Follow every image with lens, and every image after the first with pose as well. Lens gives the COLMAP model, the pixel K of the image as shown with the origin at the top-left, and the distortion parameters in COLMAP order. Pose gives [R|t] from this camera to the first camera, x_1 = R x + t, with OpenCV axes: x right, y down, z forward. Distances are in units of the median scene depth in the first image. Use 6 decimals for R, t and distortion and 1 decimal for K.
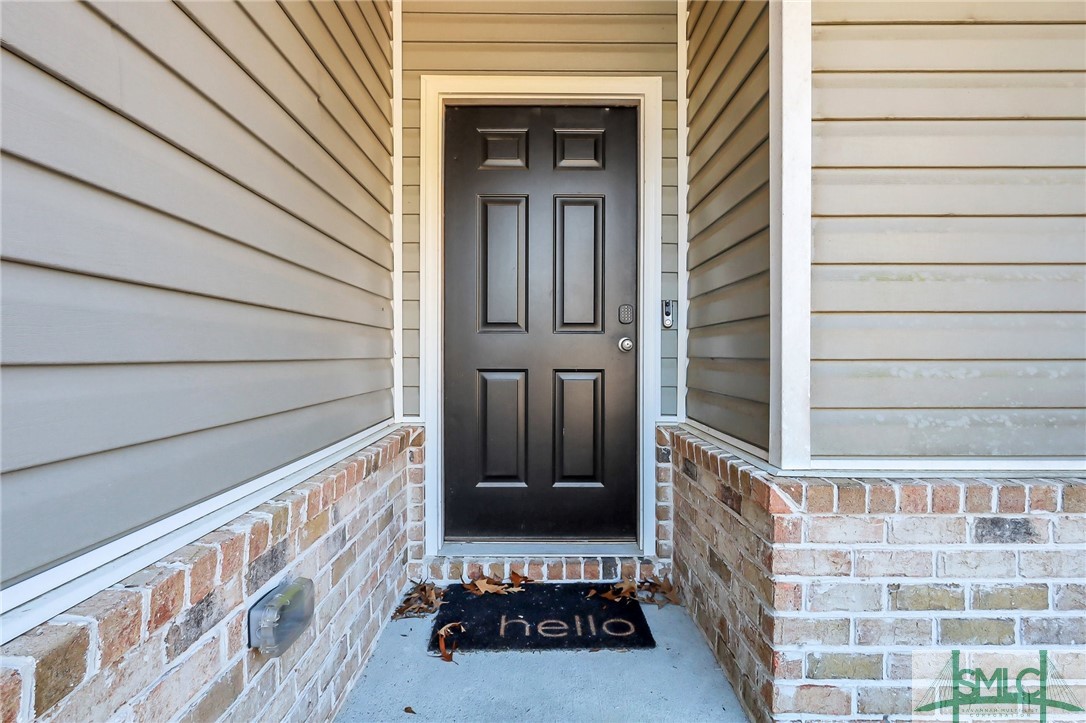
lens RADIAL K [[502.9, 0, 544.0], [0, 502.9, 354.9], [0, 0, 1]] dist [-0.003531, 0.002546]
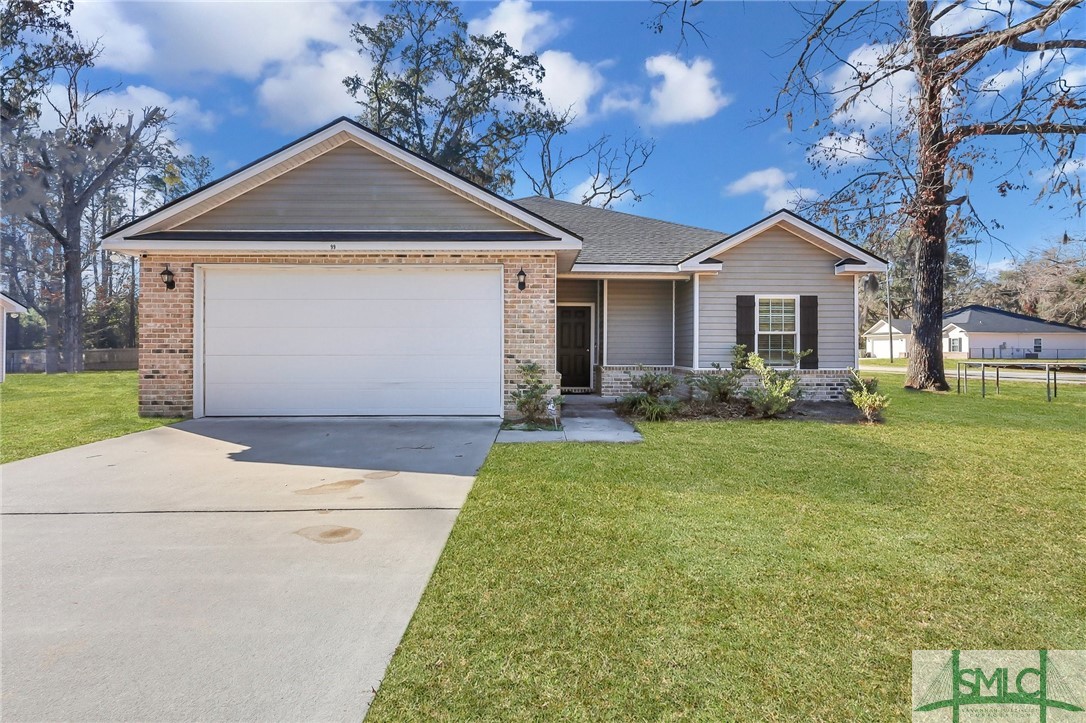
lens RADIAL K [[502.9, 0, 541.5], [0, 502.9, 357.3], [0, 0, 1]] dist [-0.003531, 0.002546]
pose [[0.999971, 0.007197, -0.002657, -0.361494], [-0.007179, 0.999951, 0.006826, 0.017836], [0.002706, -0.006807, 0.999973, -4.939491]]
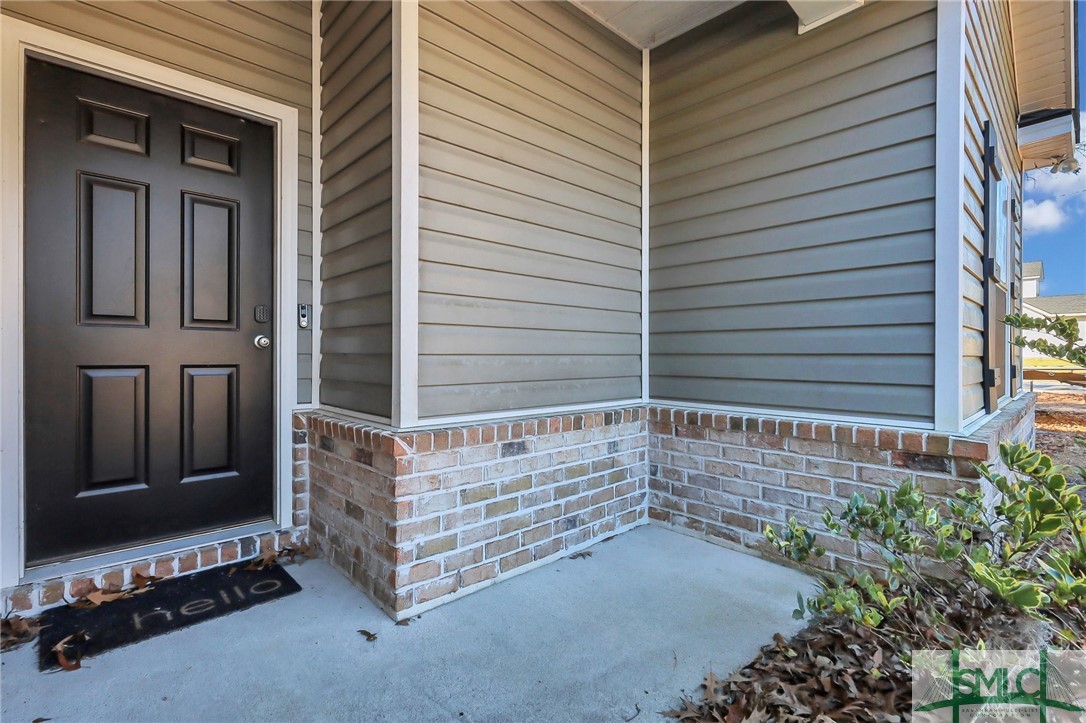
lens RADIAL K [[502.9, 0, 537.1], [0, 502.9, 360.0], [0, 0, 1]] dist [-0.003531, 0.002546]
pose [[0.737893, -0.005599, 0.674894, -0.152158], [-0.003974, 0.999912, 0.012641, 0.003528], [-0.674905, -0.012010, 0.737806, -0.242137]]
